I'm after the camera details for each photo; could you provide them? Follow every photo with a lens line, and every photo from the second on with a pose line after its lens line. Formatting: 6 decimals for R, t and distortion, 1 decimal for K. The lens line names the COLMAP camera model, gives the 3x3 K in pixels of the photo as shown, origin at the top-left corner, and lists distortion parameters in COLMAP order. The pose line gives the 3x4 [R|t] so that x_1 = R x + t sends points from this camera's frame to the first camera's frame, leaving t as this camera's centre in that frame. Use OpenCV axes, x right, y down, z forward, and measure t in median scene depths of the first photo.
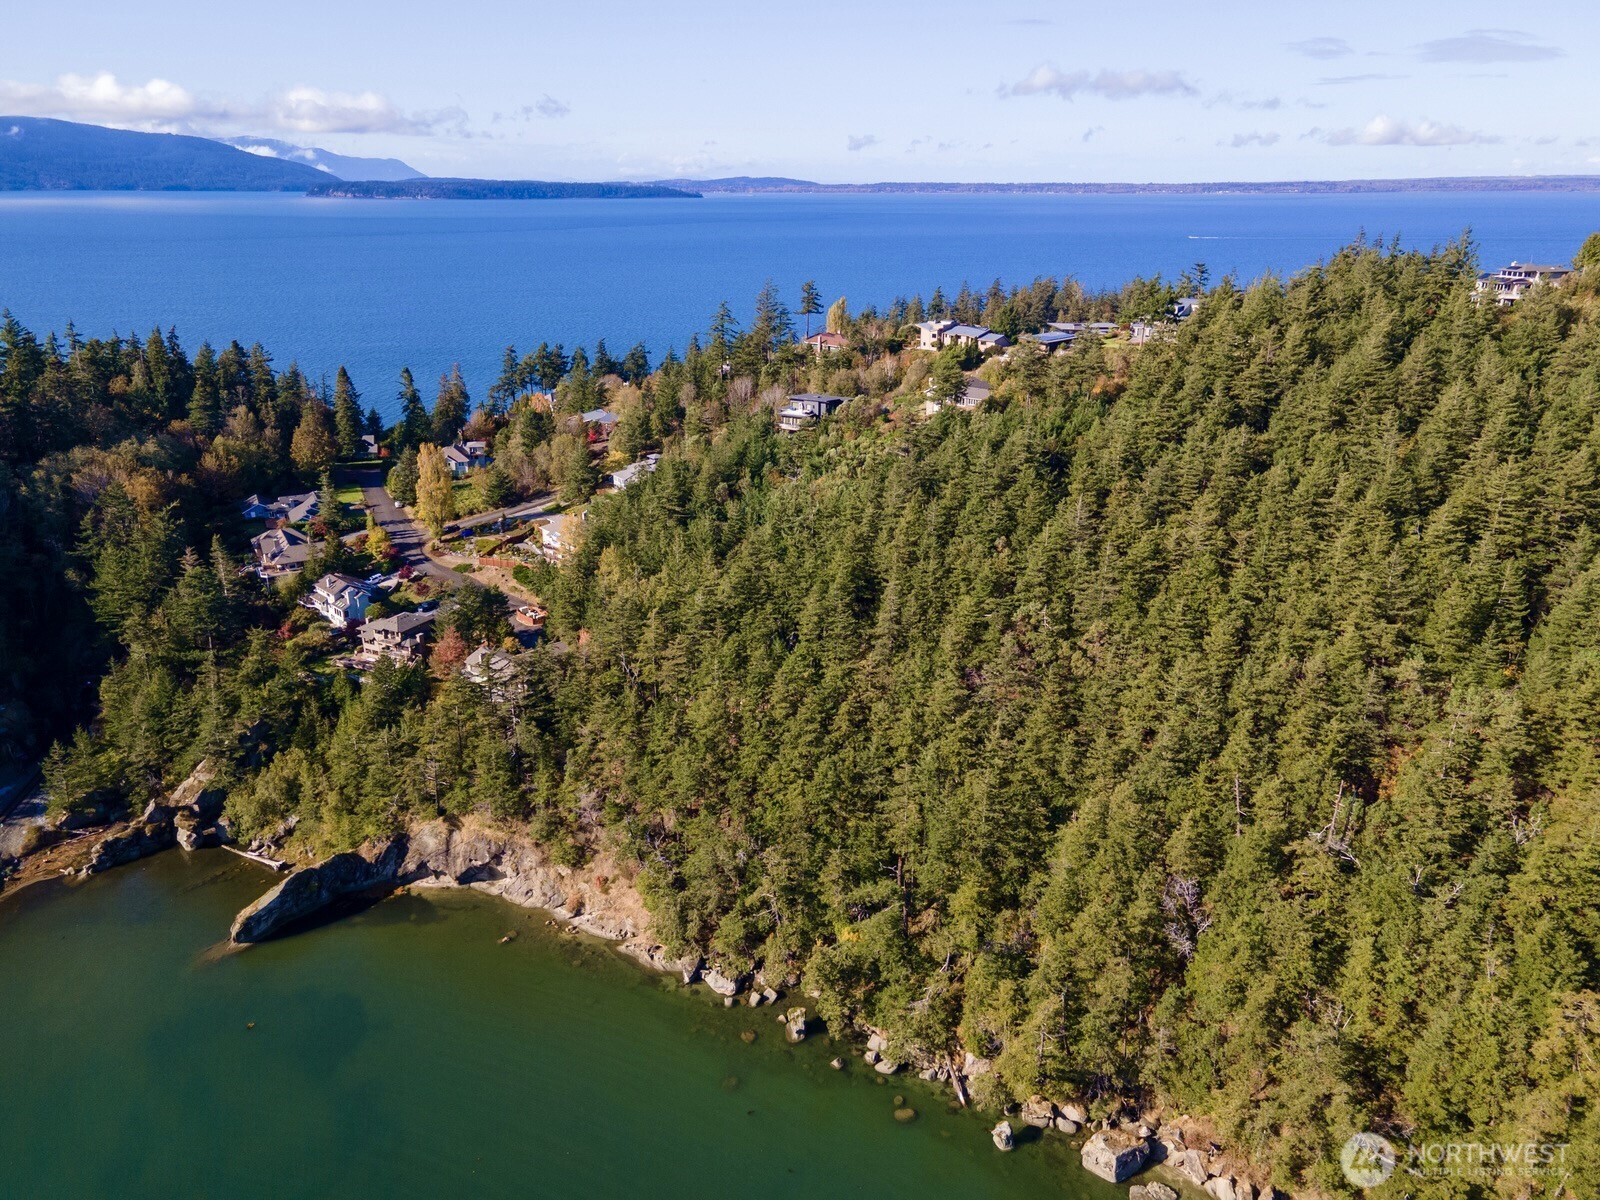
lens RADIAL K [[1185.2, 0, 783.8], [0, 1185.2, 595.7], [0, 0, 1]] dist [0.029561, 0.018966]
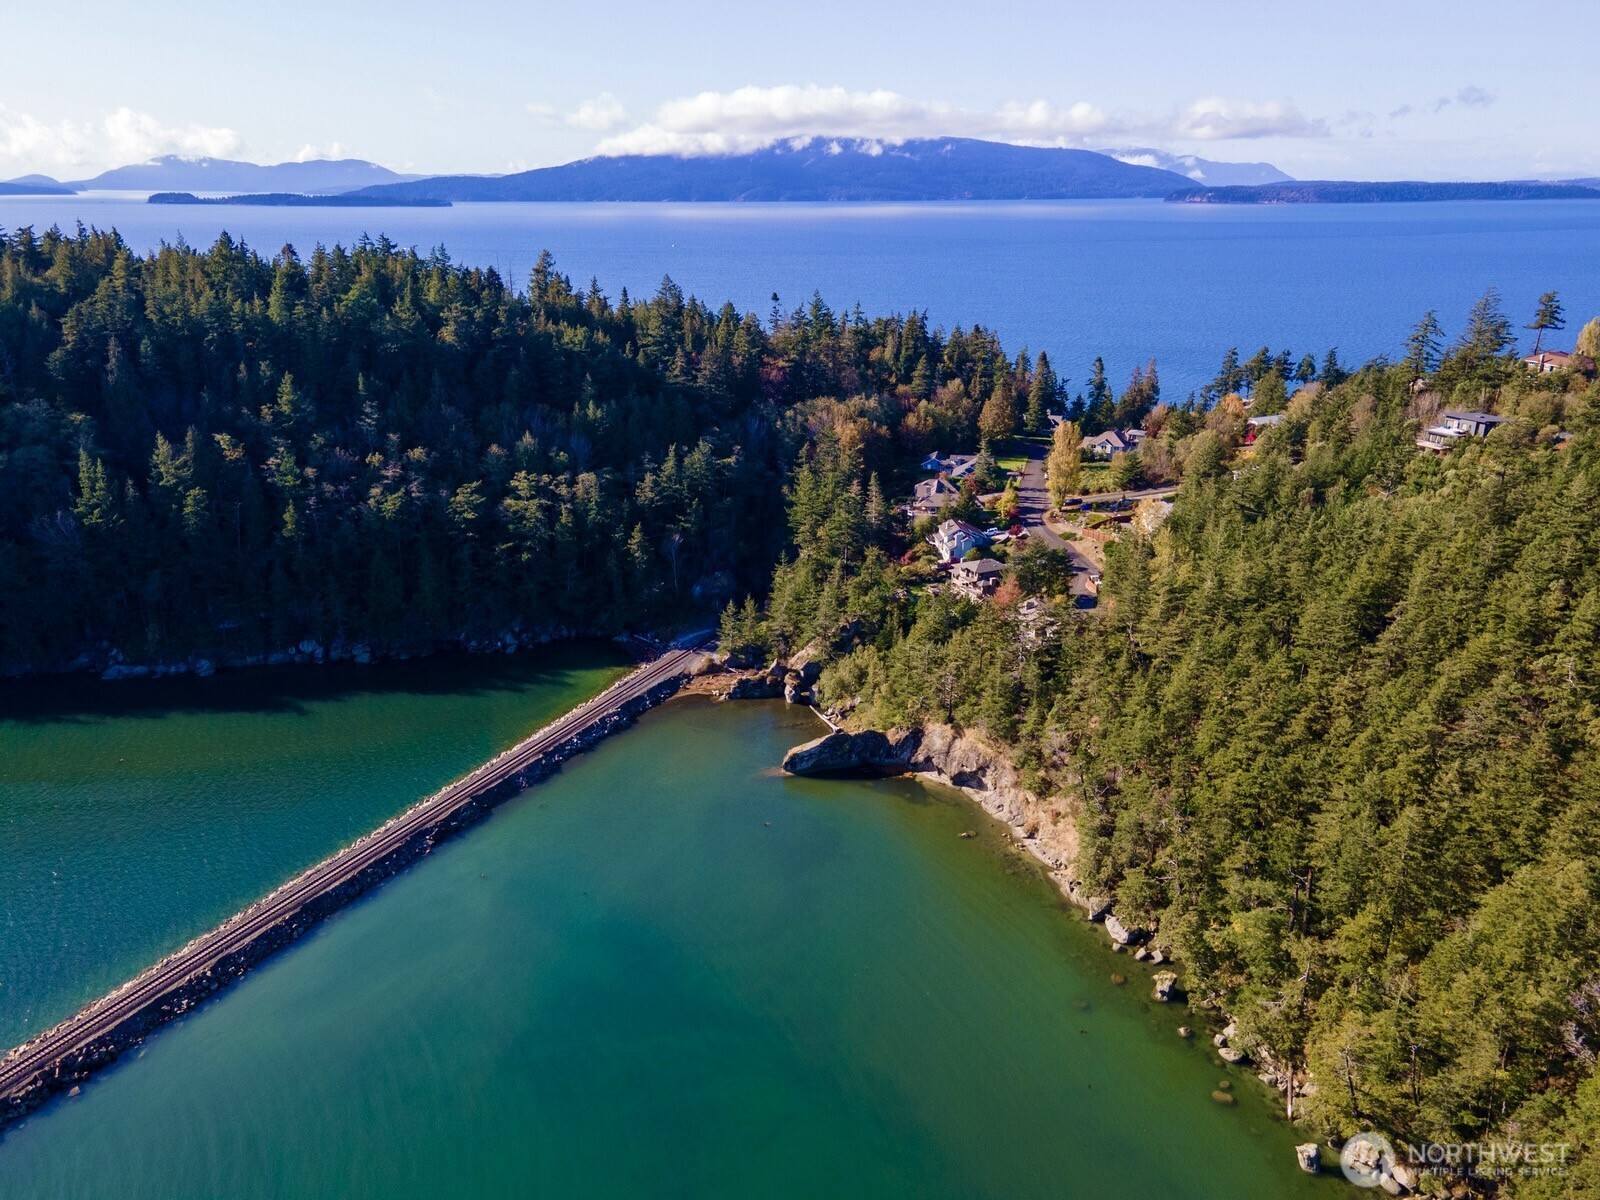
lens RADIAL K [[1185.2, 0, 783.8], [0, 1185.2, 595.7], [0, 0, 1]] dist [0.029561, 0.018966]
pose [[0.785523, 0.197776, -0.586377, 0.232521], [-0.200232, 0.977812, 0.061566, 0.020558], [0.585543, 0.069050, 0.807695, -0.053903]]
